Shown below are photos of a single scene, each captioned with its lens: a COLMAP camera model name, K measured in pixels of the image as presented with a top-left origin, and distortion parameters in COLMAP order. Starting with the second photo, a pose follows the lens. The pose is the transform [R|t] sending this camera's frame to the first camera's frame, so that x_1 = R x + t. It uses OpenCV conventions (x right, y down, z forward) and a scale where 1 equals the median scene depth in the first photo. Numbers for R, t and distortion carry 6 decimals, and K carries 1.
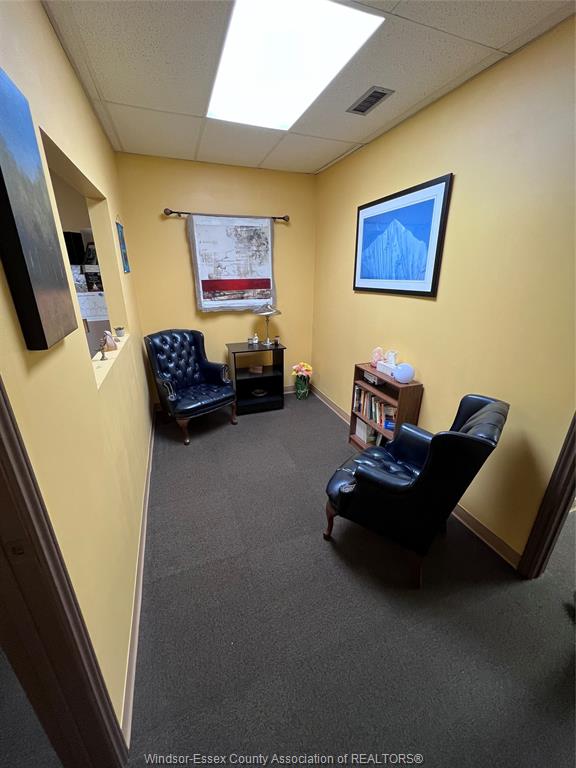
lens RADIAL K [[308.5, 0, 287.4], [0, 308.5, 384.4], [0, 0, 1]] dist [-0.002682, 0.000150]
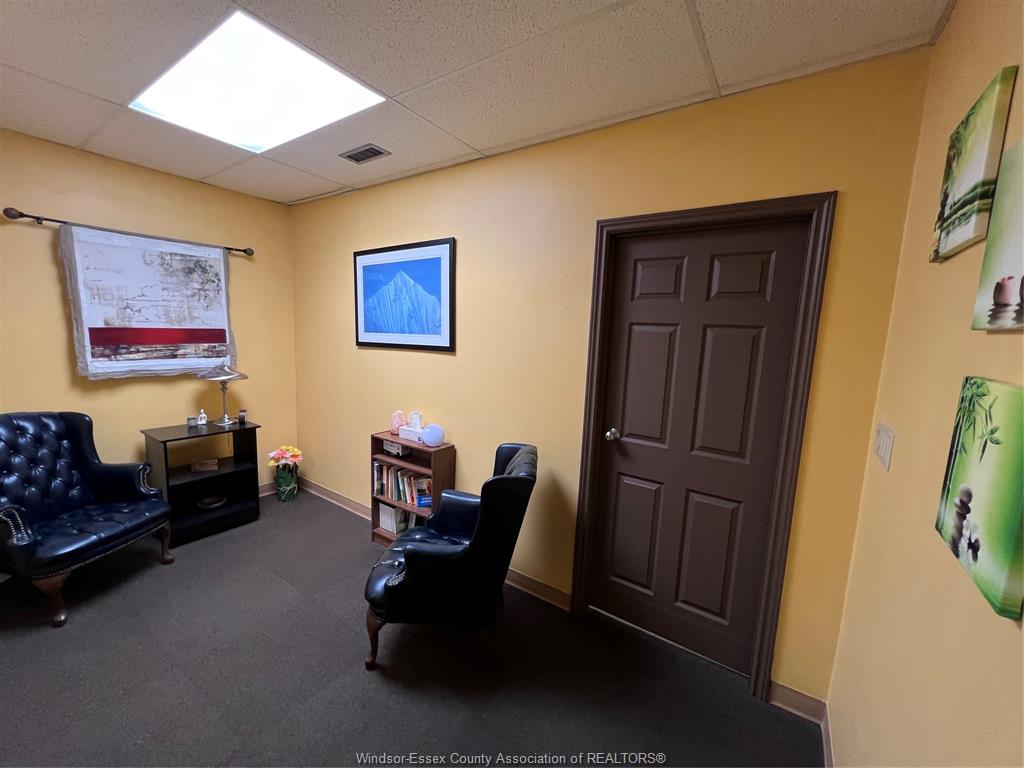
lens RADIAL K [[411.3, 0, 512.9], [0, 411.3, 386.2], [0, 0, 1]] dist [-0.002682, 0.000150]
pose [[0.814504, -0.047012, 0.578250, -0.085648], [0.166029, 0.973913, -0.154683, 0.036870], [-0.555894, 0.221996, 0.801062, -0.077035]]
